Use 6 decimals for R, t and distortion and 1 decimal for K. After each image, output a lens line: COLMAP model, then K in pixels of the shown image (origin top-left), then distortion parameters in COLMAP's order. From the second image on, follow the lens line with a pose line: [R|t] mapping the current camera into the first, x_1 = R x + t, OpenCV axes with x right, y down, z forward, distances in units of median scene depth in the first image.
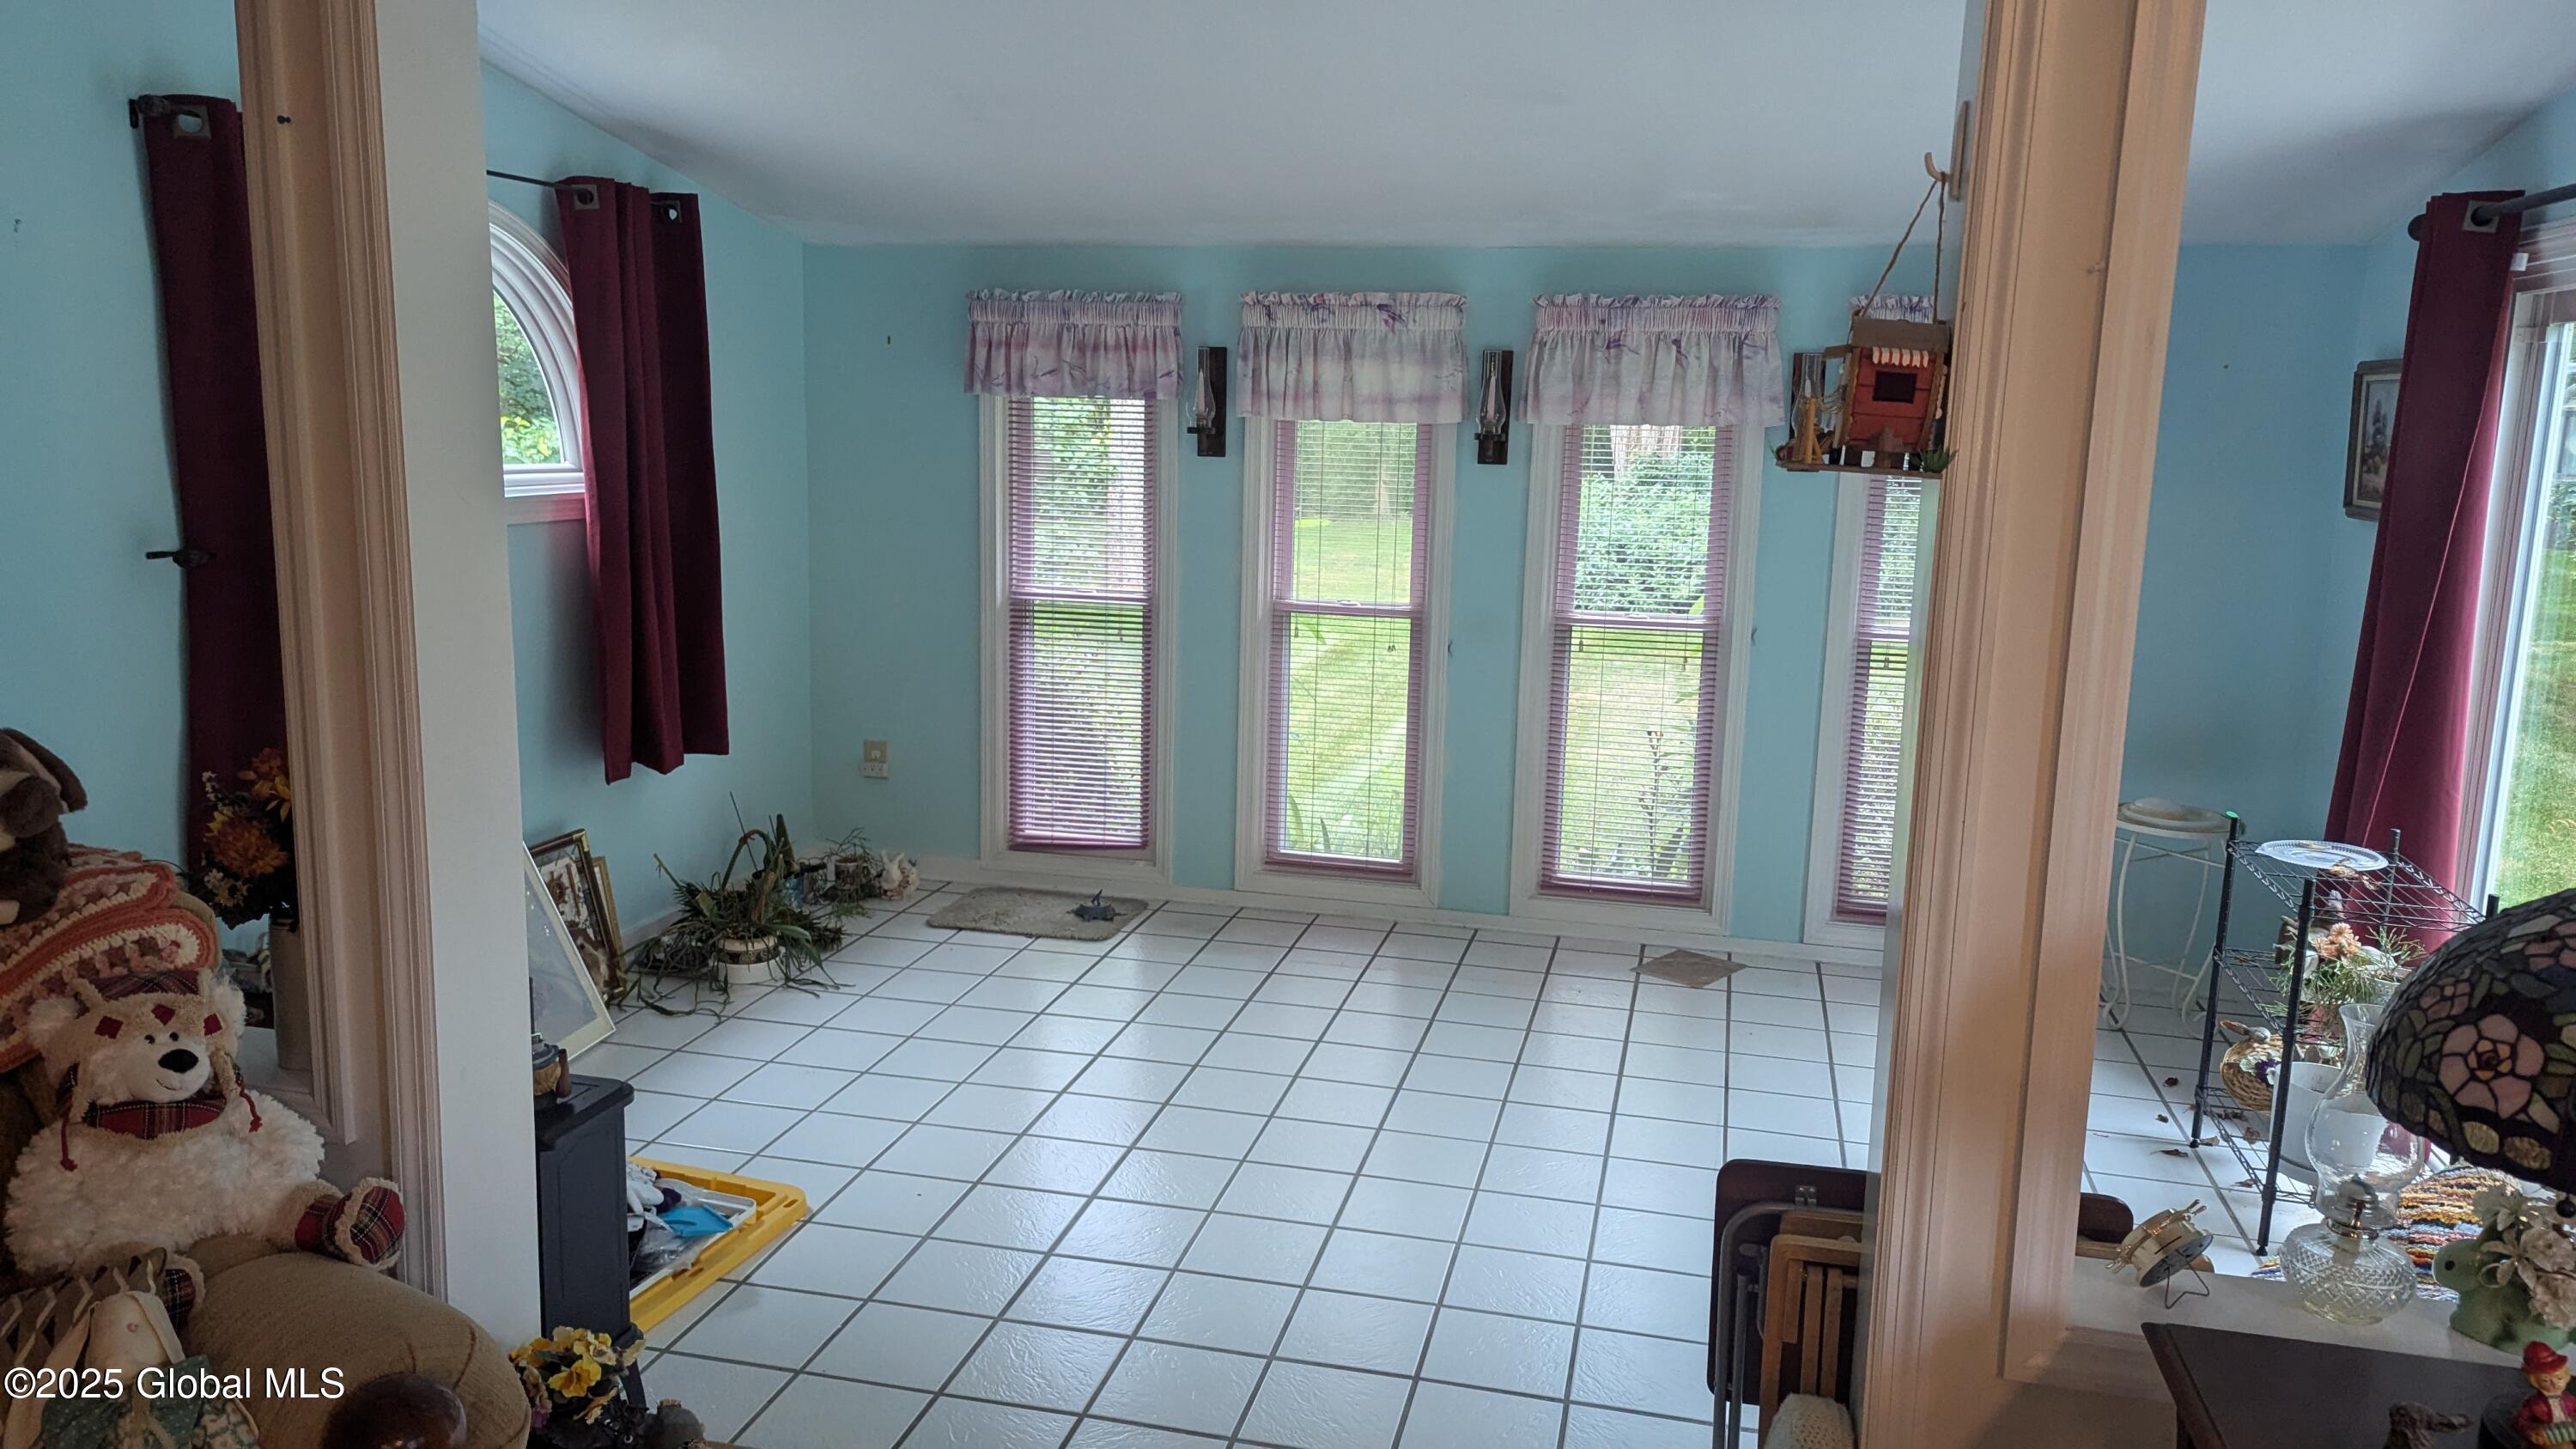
lens RADIAL K [[1819.8, 0, 1280.9], [0, 1819.8, 704.1], [0, 0, 1]] dist [0.048628, -0.017169]
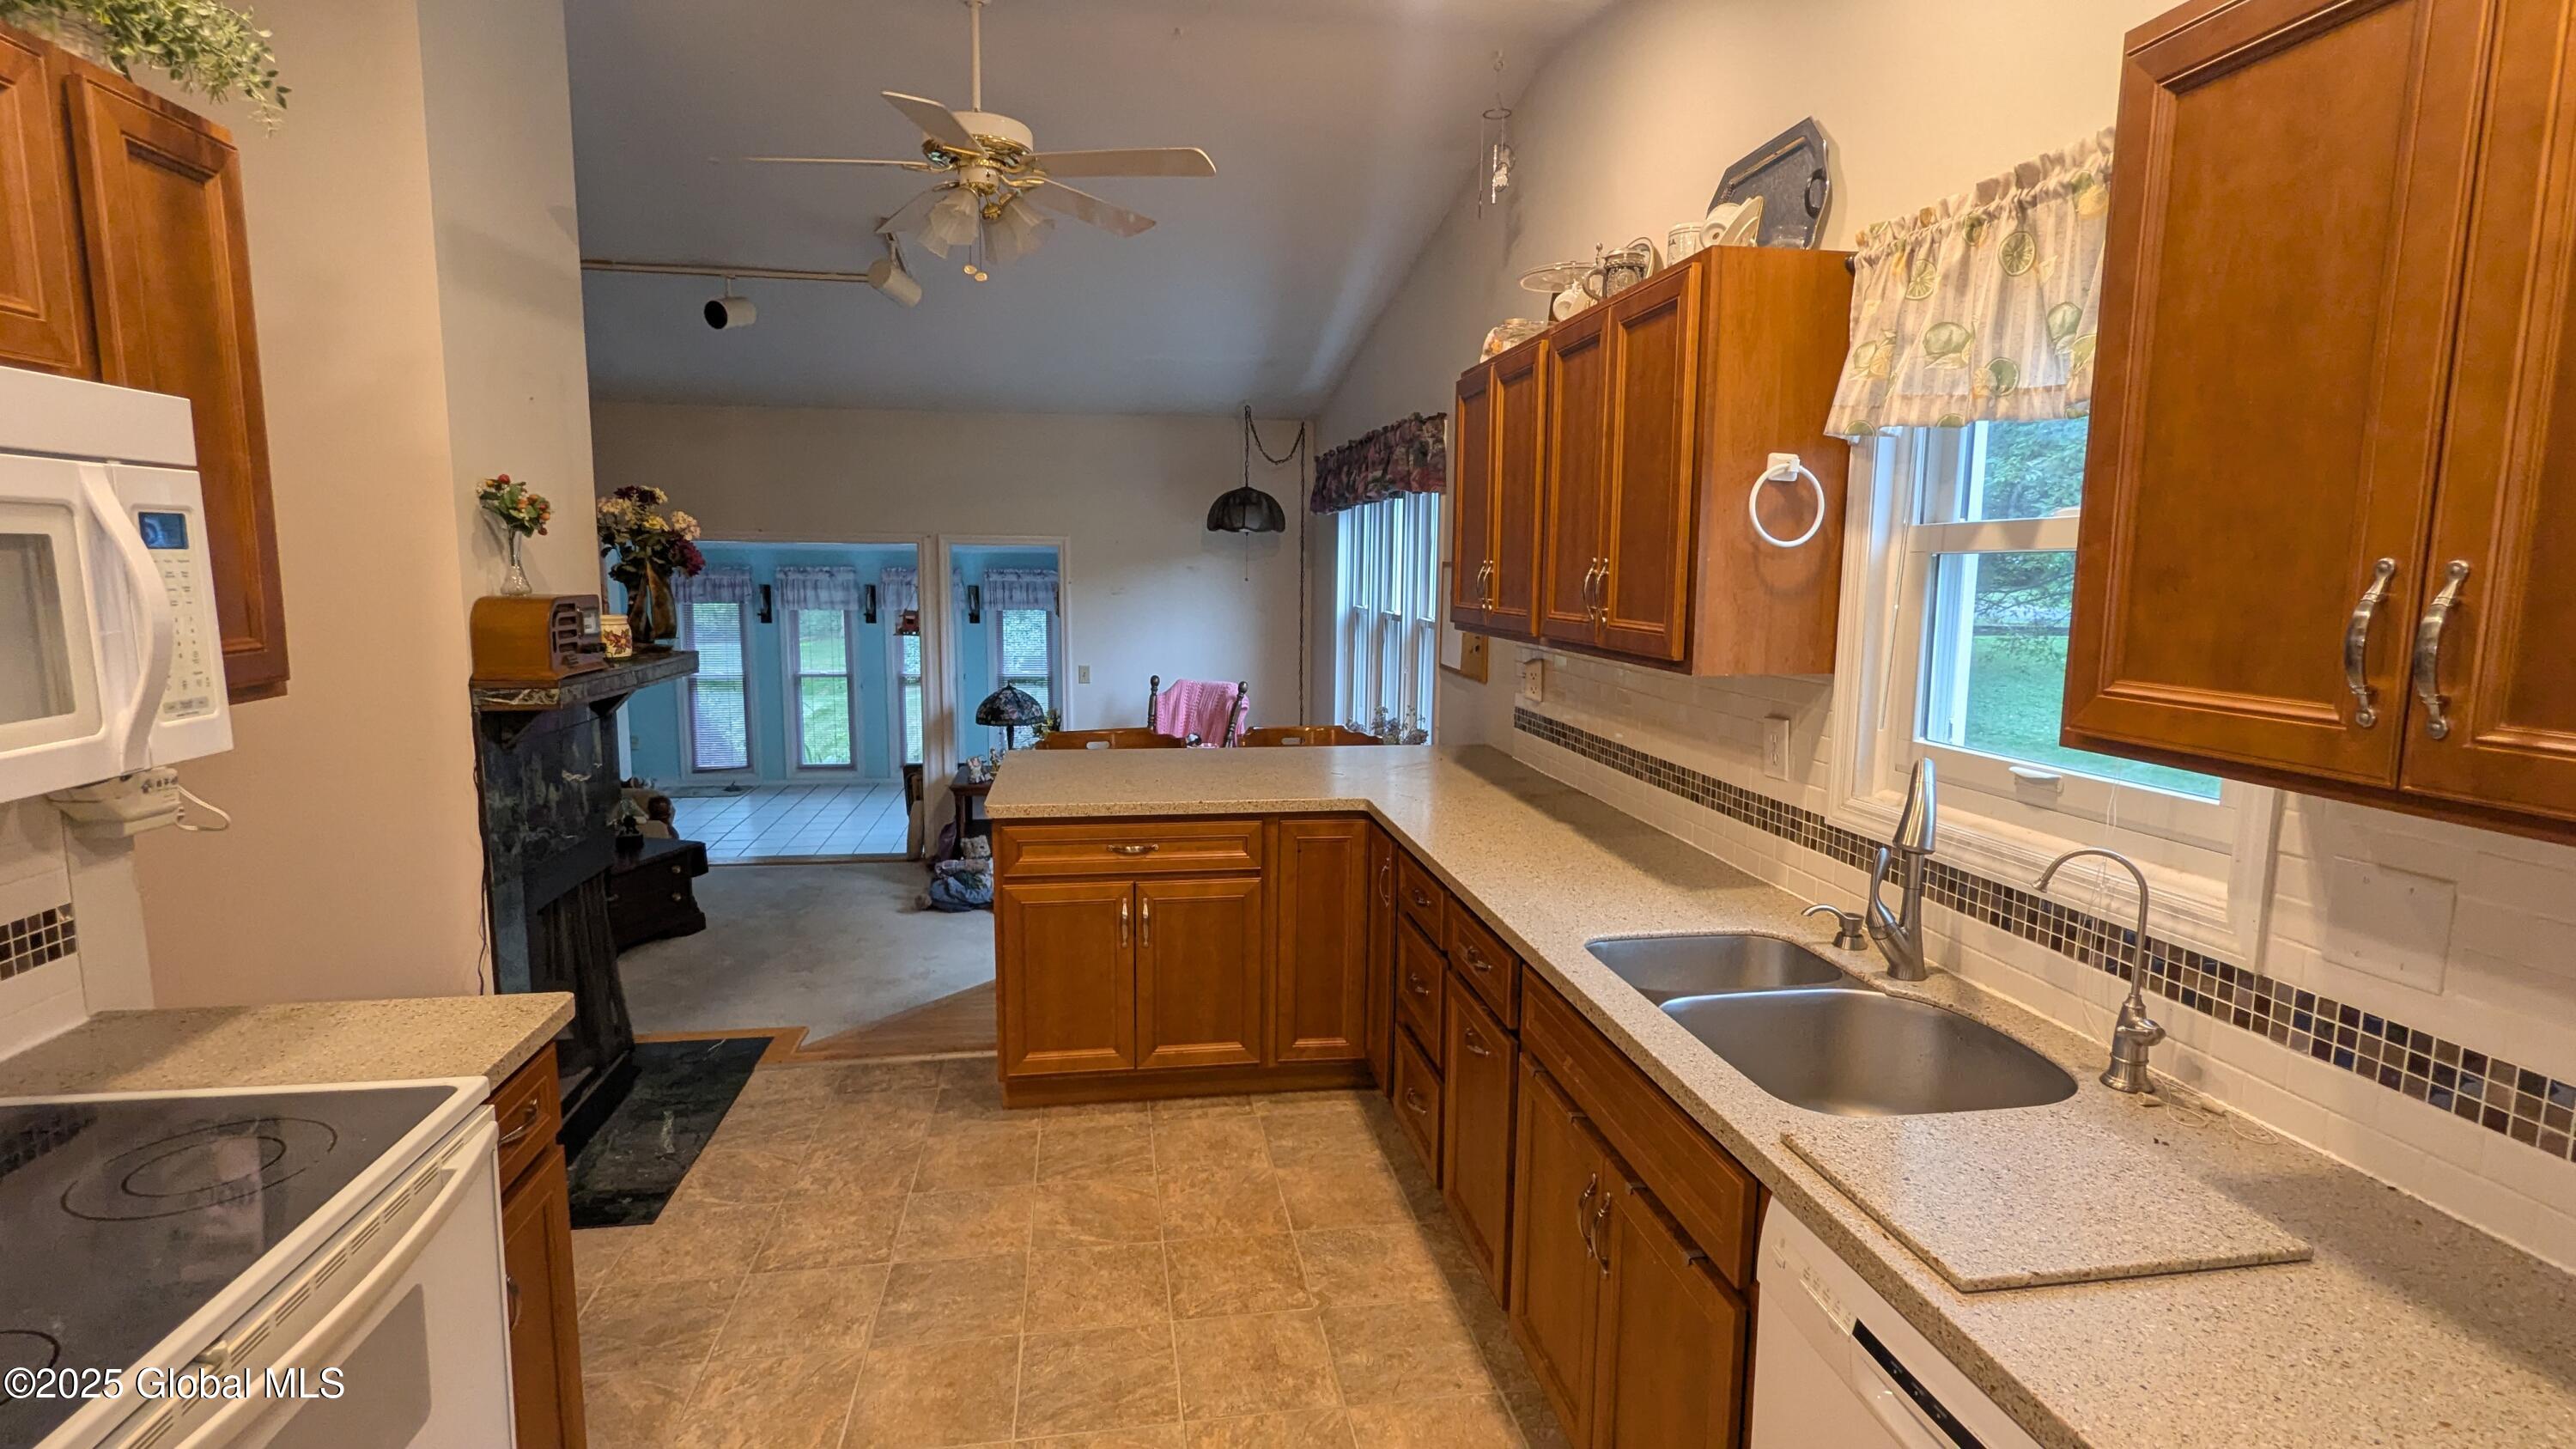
lens RADIAL K [[1221.1, 0, 1288.8], [0, 1221.1, 725.7], [0, 0, 1]] dist [-0.002330, 0.001721]
pose [[0.922214, -0.064277, 0.381299, -0.024815], [0.073277, 0.997270, -0.009114, 0.103631], [-0.379672, 0.036345, 0.924407, -1.102972]]
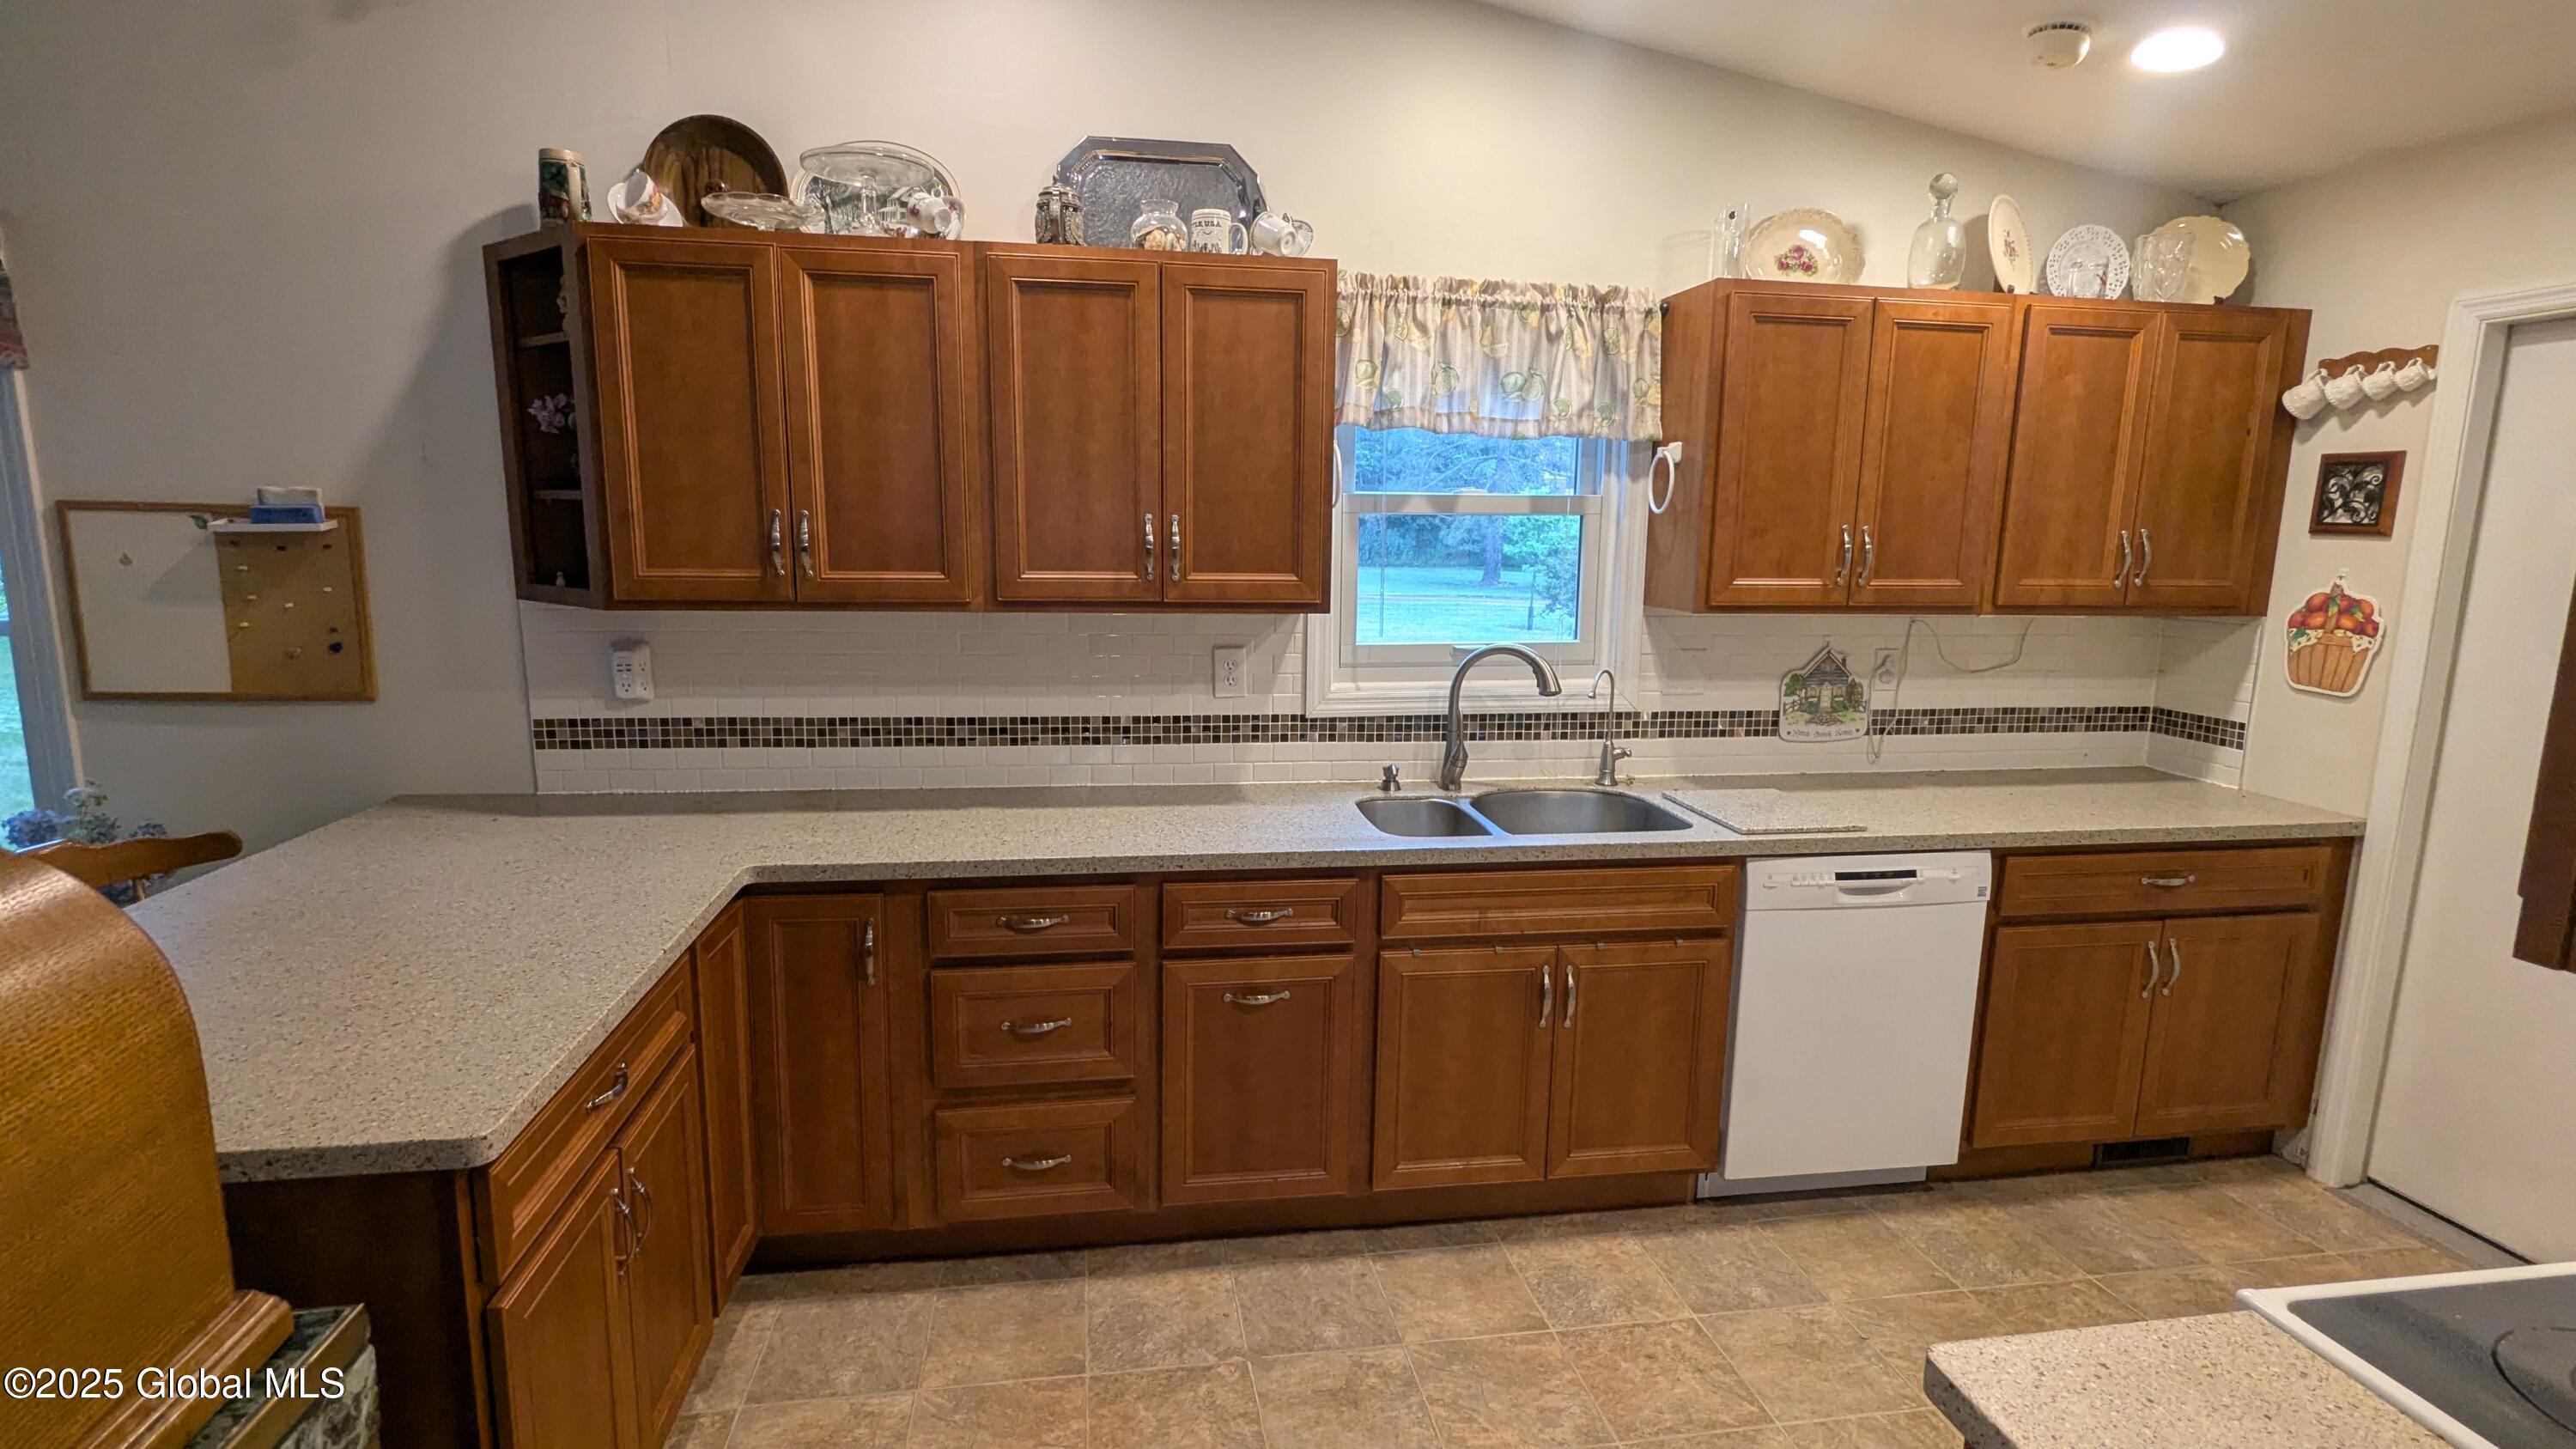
lens RADIAL K [[1221.1, 0, 1284.3], [0, 1221.1, 726.3], [0, 0, 1]] dist [-0.002330, 0.001721]
pose [[-0.390316, -0.178581, 0.903196, -0.206644], [0.126939, 0.961201, 0.244906, 0.007349], [-0.911888, 0.210241, -0.352504, -0.541683]]
